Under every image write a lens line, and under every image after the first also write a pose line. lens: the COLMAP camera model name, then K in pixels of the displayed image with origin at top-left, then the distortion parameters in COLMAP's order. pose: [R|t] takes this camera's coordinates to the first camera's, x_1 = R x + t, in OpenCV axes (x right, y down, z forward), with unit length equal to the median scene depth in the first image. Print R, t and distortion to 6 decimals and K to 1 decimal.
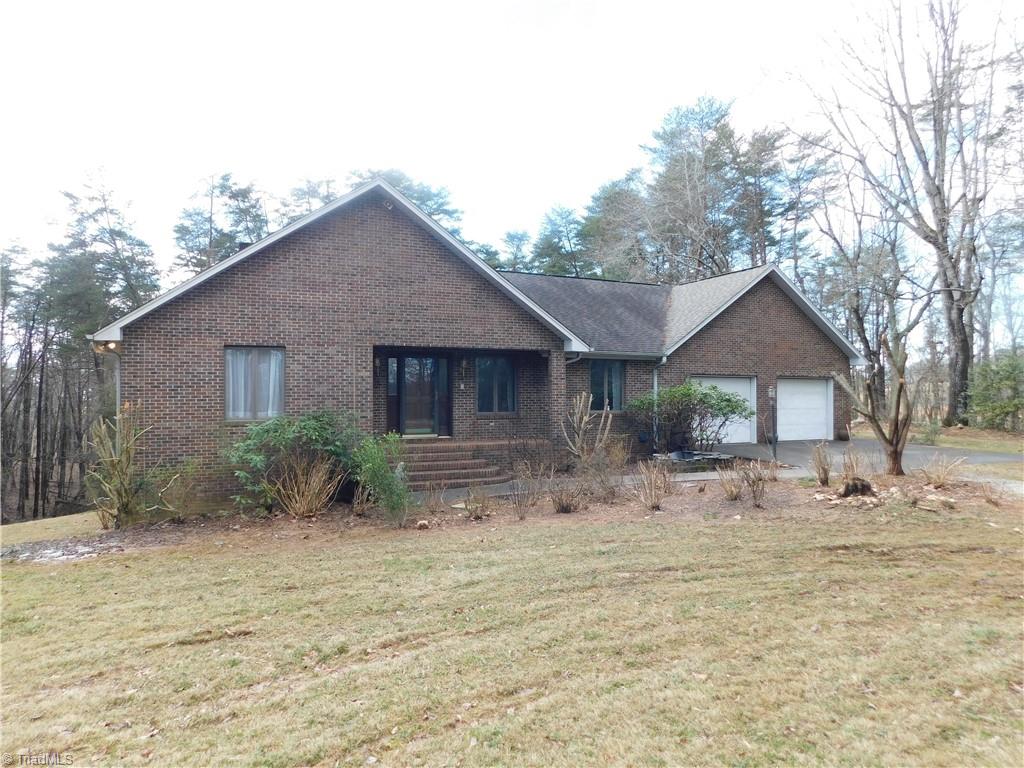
lens RADIAL K [[688.6, 0, 509.4], [0, 688.6, 384.6], [0, 0, 1]] dist [-0.057319, 0.059802]
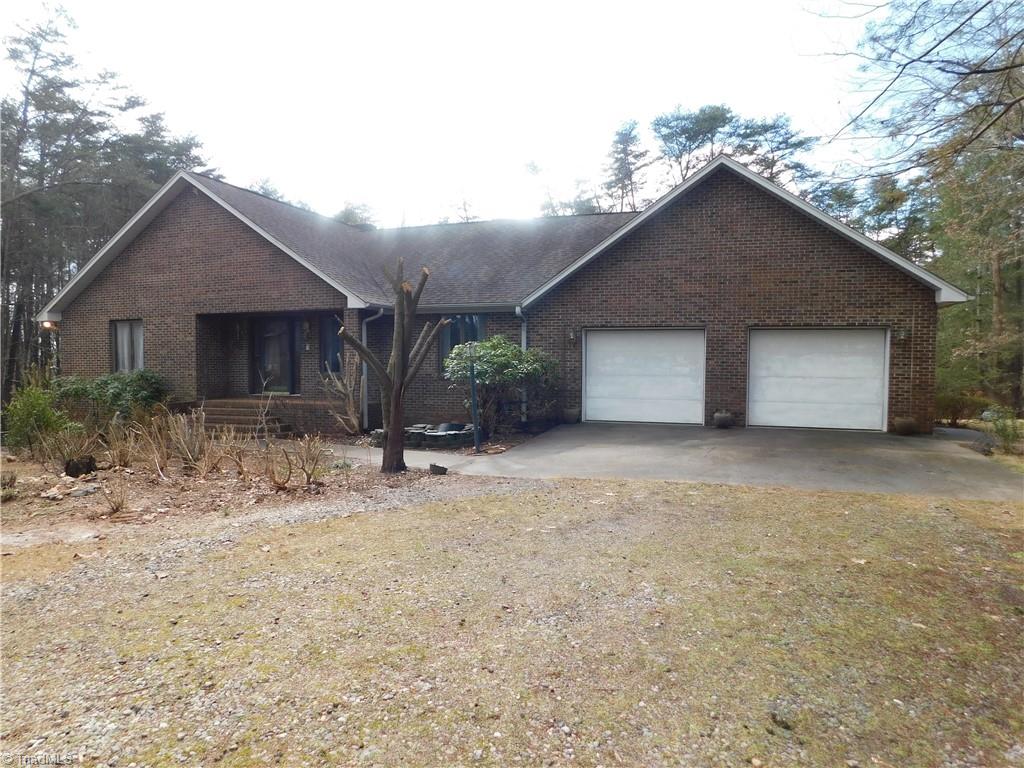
lens RADIAL K [[688.6, 0, 508.1], [0, 688.6, 389.6], [0, 0, 1]] dist [-0.057319, 0.059802]
pose [[0.704958, 0.030570, -0.708590, 0.925766], [0.011022, 0.998478, 0.054041, 0.013719], [0.709163, -0.045907, 0.703548, 0.501056]]
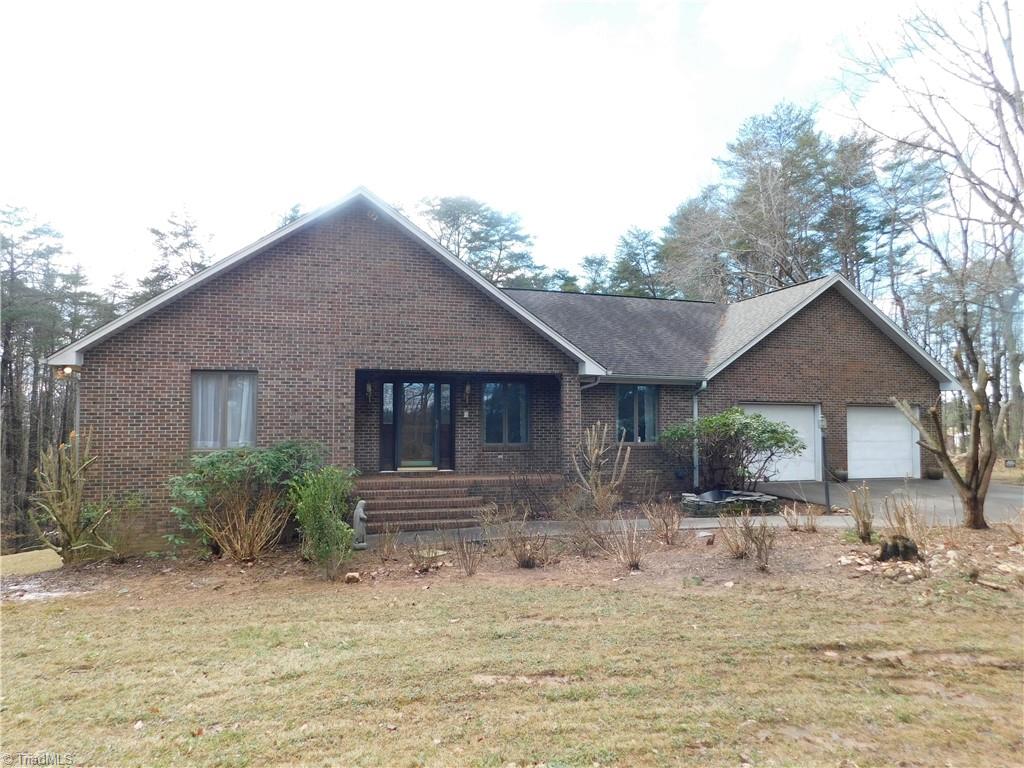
lens RADIAL K [[688.6, 0, 507.6], [0, 688.6, 387.3], [0, 0, 1]] dist [-0.057319, 0.059802]
pose [[0.990167, -0.002786, -0.139865, 0.117202], [-0.002457, 0.999301, -0.037297, 0.000436], [0.139871, 0.037274, 0.989468, 0.116640]]
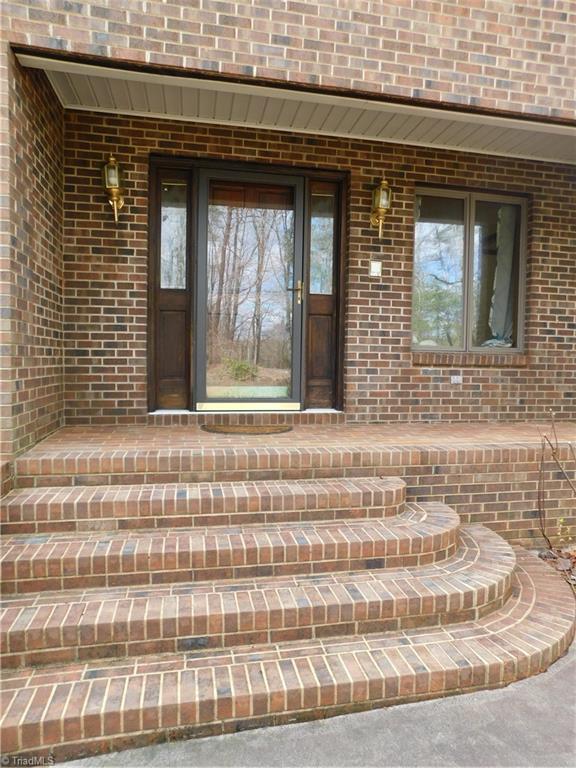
lens RADIAL K [[516.4, 0, 290.8], [0, 516.4, 385.4], [0, 0, 1]] dist [-0.057319, 0.059802]
pose [[0.972894, 0.034438, -0.228673, -0.050586], [-0.019299, 0.997491, 0.068117, 0.046442], [0.230445, -0.061857, 0.971117, 0.764409]]
